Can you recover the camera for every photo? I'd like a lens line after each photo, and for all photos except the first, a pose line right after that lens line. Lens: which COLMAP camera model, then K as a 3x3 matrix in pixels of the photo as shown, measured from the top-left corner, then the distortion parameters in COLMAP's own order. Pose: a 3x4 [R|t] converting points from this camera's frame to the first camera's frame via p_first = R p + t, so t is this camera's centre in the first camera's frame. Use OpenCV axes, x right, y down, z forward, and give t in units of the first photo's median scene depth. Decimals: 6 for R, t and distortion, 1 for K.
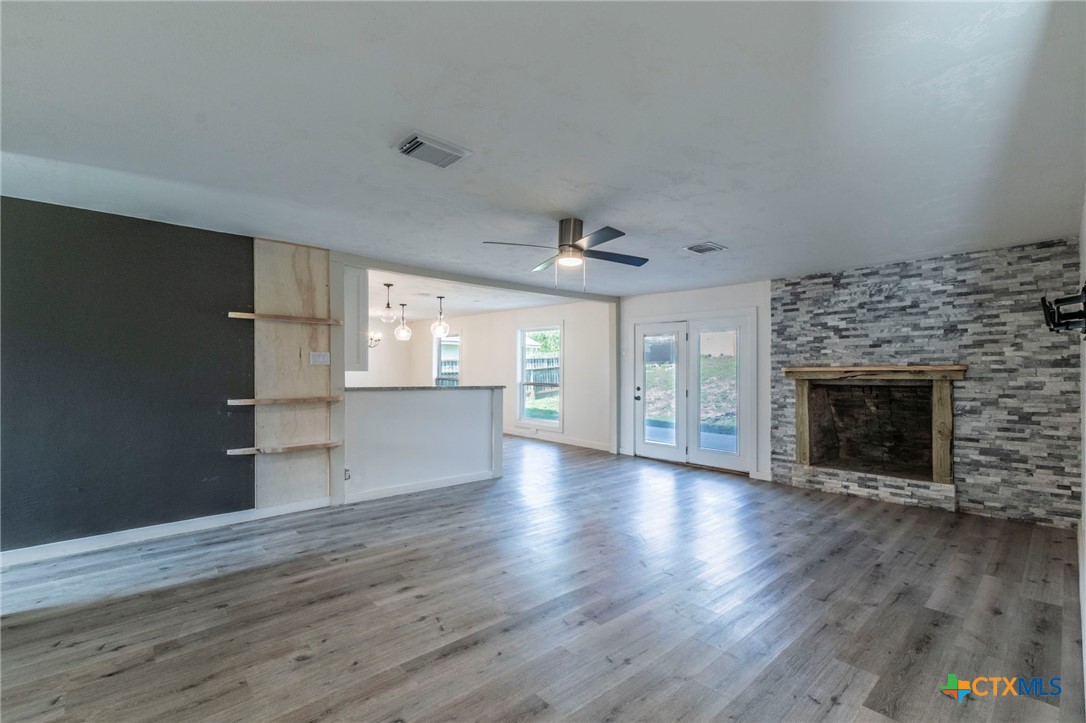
lens RADIAL K [[475.1, 0, 543.2], [0, 475.1, 364.0], [0, 0, 1]] dist [-0.000023, 0.000000]
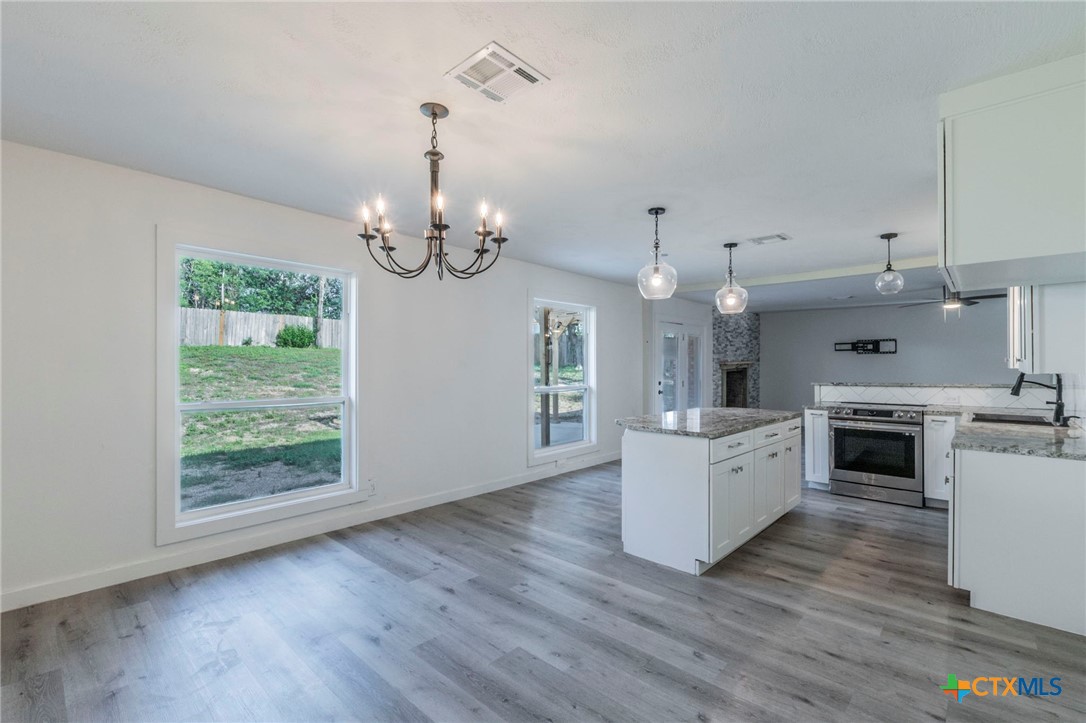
lens RADIAL K [[475.1, 0, 543.2], [0, 475.1, 362.2], [0, 0, 1]] dist [-0.000023, 0.000000]
pose [[-0.107003, 0.002770, 0.994255, -1.015649], [-0.003208, 0.999990, -0.003131, 0.014595], [-0.994254, -0.003525, -0.106993, 1.741543]]
